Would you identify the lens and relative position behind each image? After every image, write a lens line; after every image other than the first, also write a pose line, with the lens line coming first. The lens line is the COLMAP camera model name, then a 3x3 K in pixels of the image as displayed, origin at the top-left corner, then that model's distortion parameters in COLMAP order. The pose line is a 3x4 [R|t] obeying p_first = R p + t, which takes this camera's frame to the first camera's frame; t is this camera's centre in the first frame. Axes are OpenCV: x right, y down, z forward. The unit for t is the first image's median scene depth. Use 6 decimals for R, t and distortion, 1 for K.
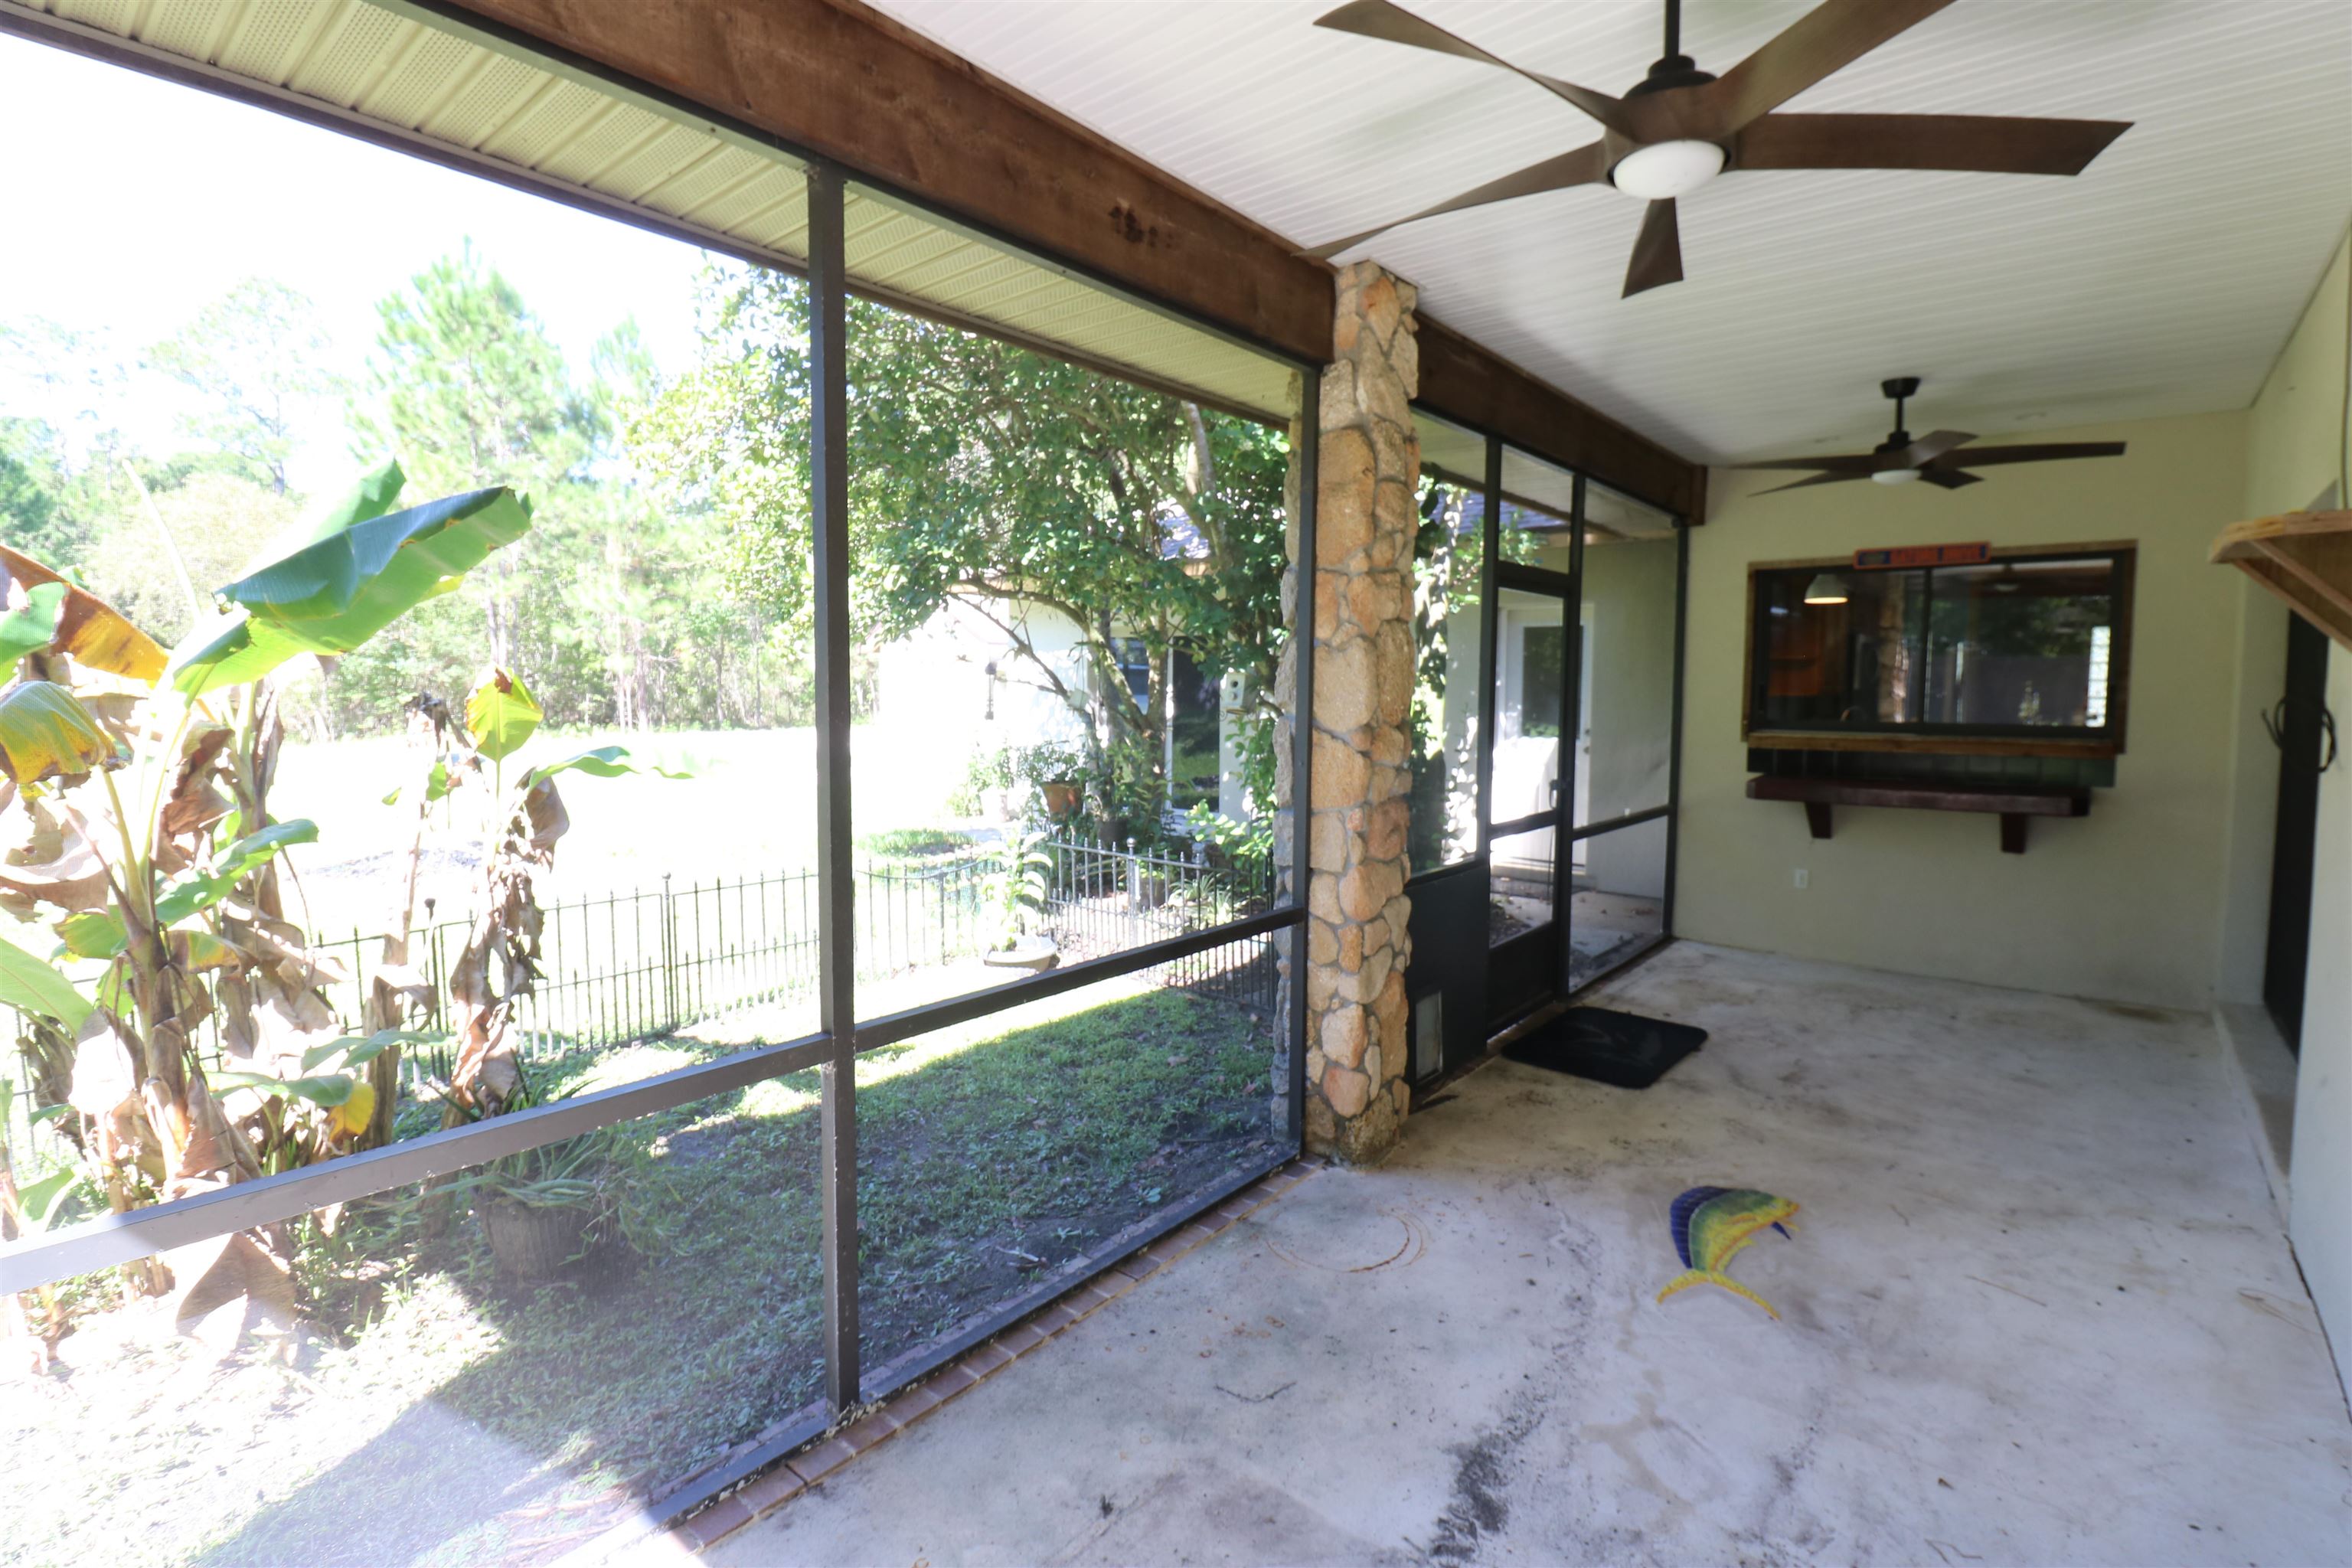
lens RADIAL K [[1093.5, 0, 1178.4], [0, 1093.5, 770.2], [0, 0, 1]] dist [0.002058, -0.014043]
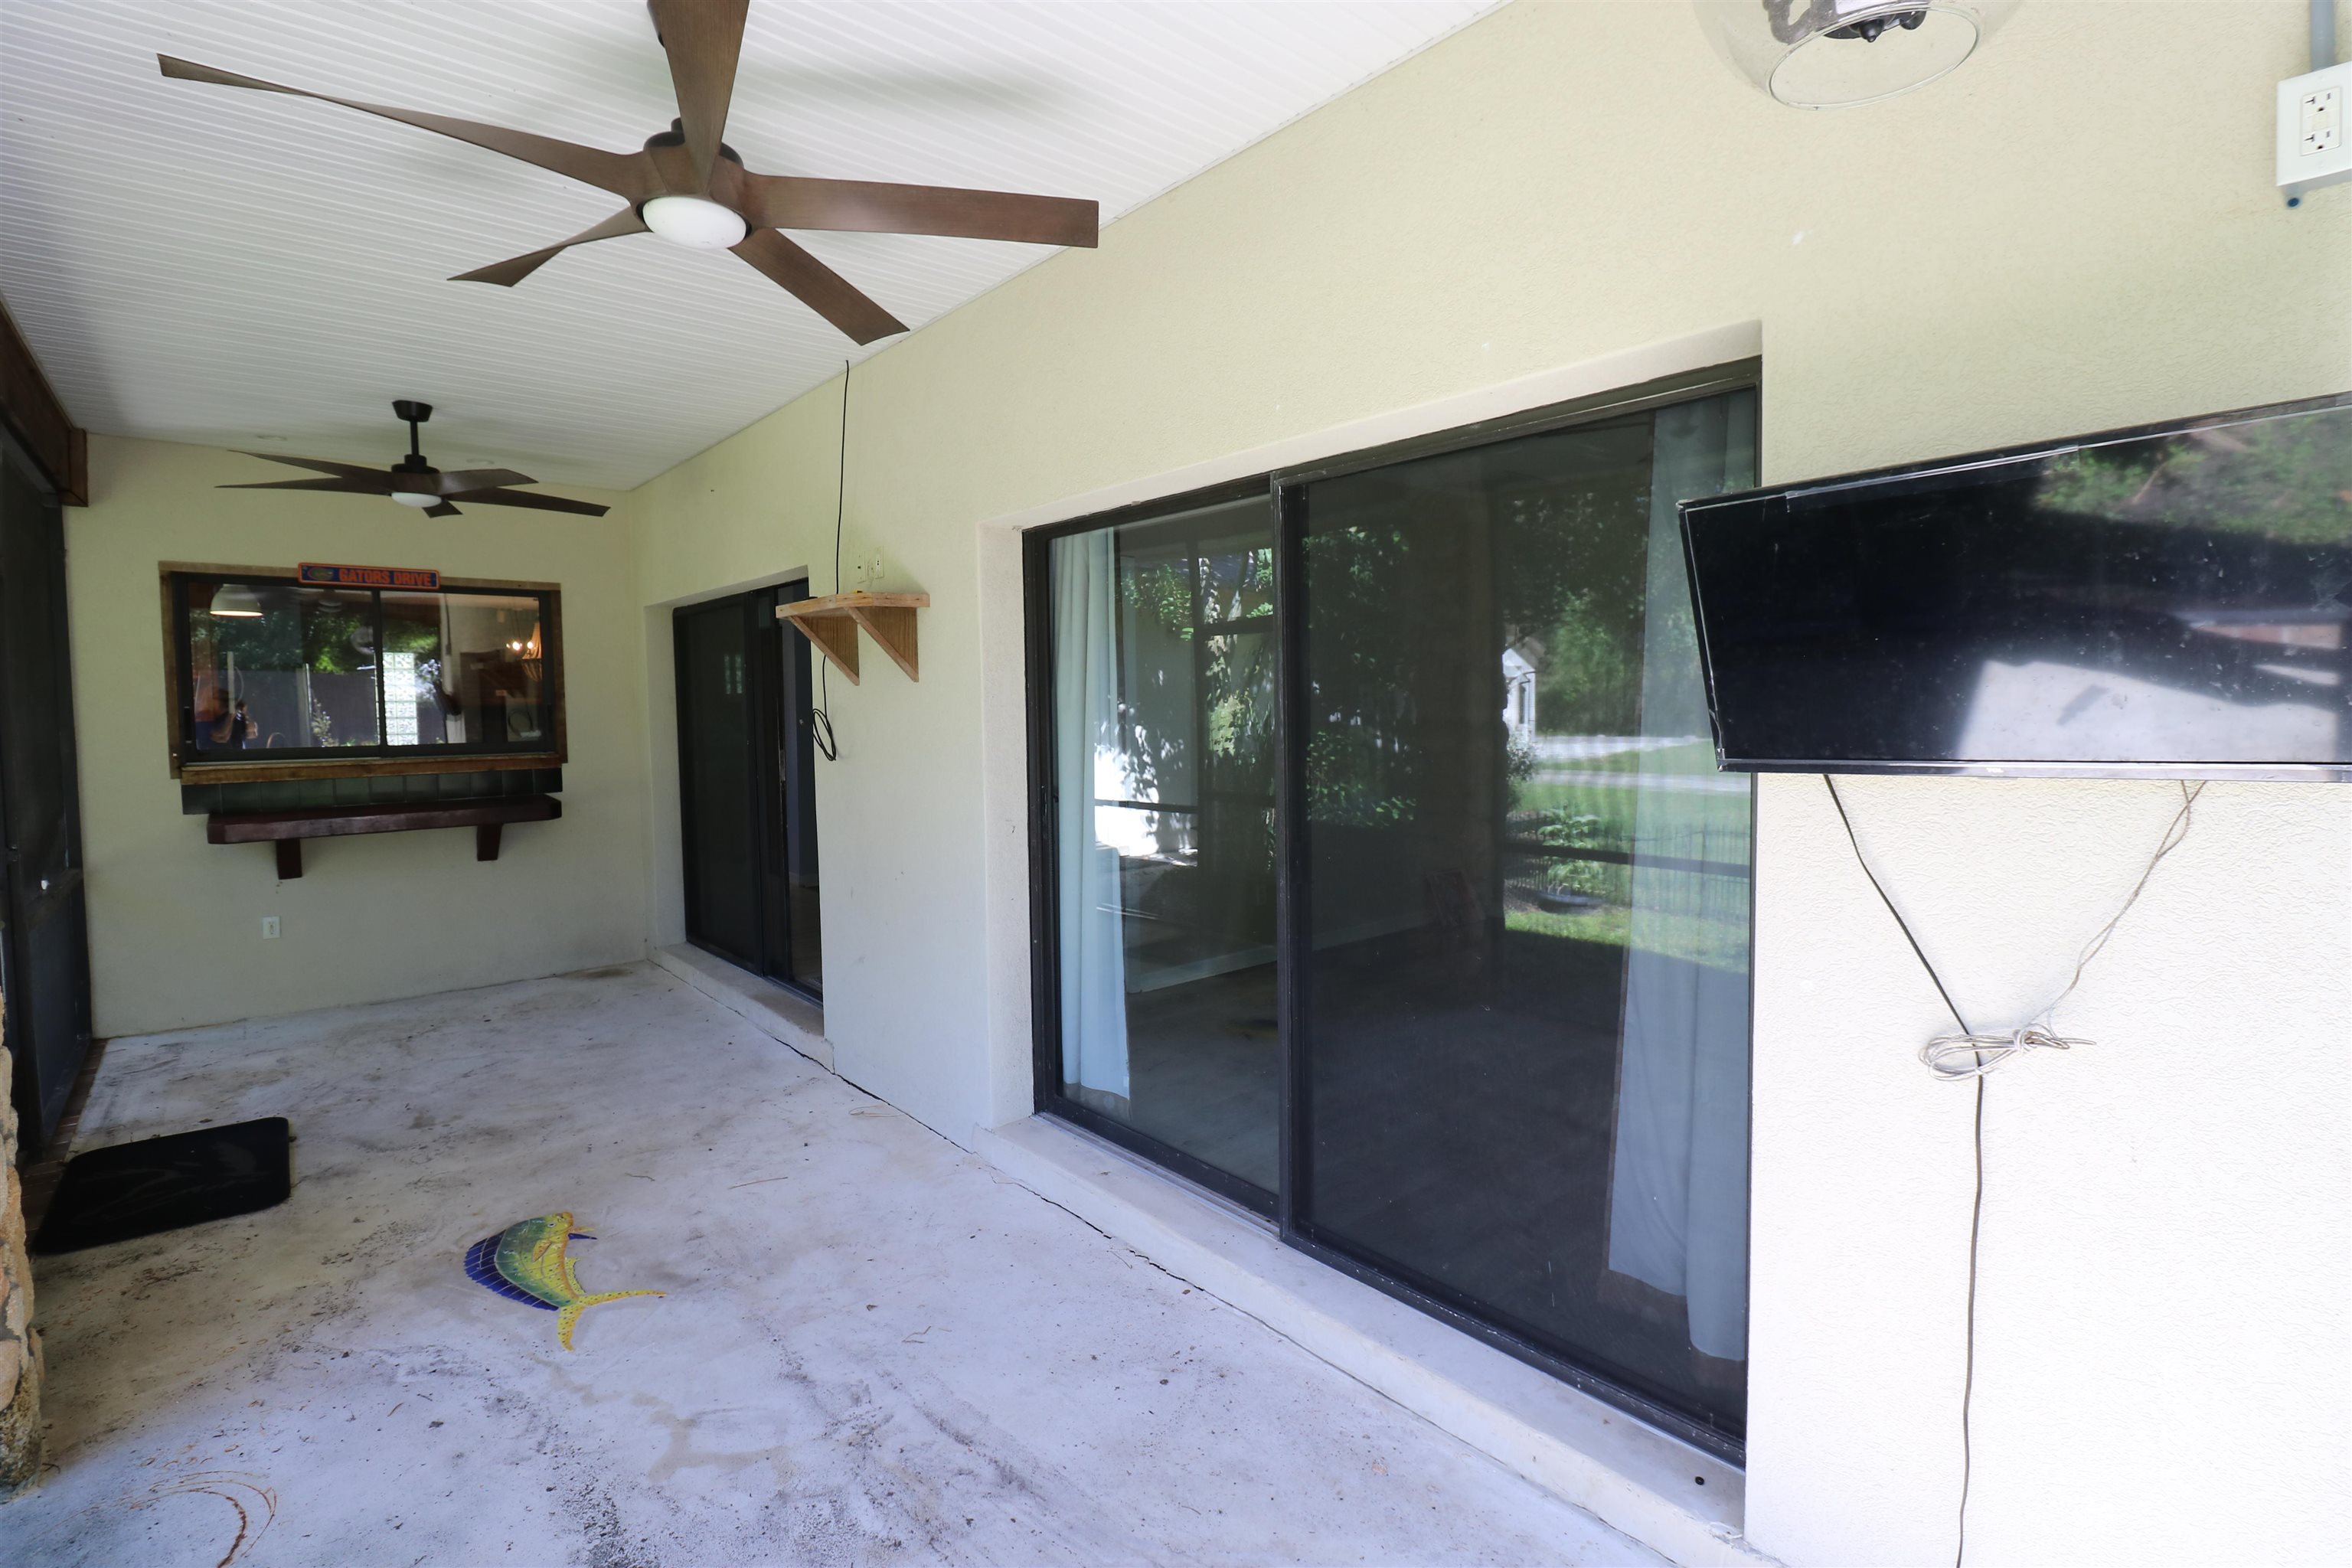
lens RADIAL K [[1093.5, 0, 1178.4], [0, 1093.5, 770.2], [0, 0, 1]] dist [0.002058, -0.014043]
pose [[0.155744, -0.067145, 0.985513, -0.307113], [0.086361, 0.994792, 0.054129, -0.020585], [-0.984015, 0.076679, 0.160731, 0.221455]]
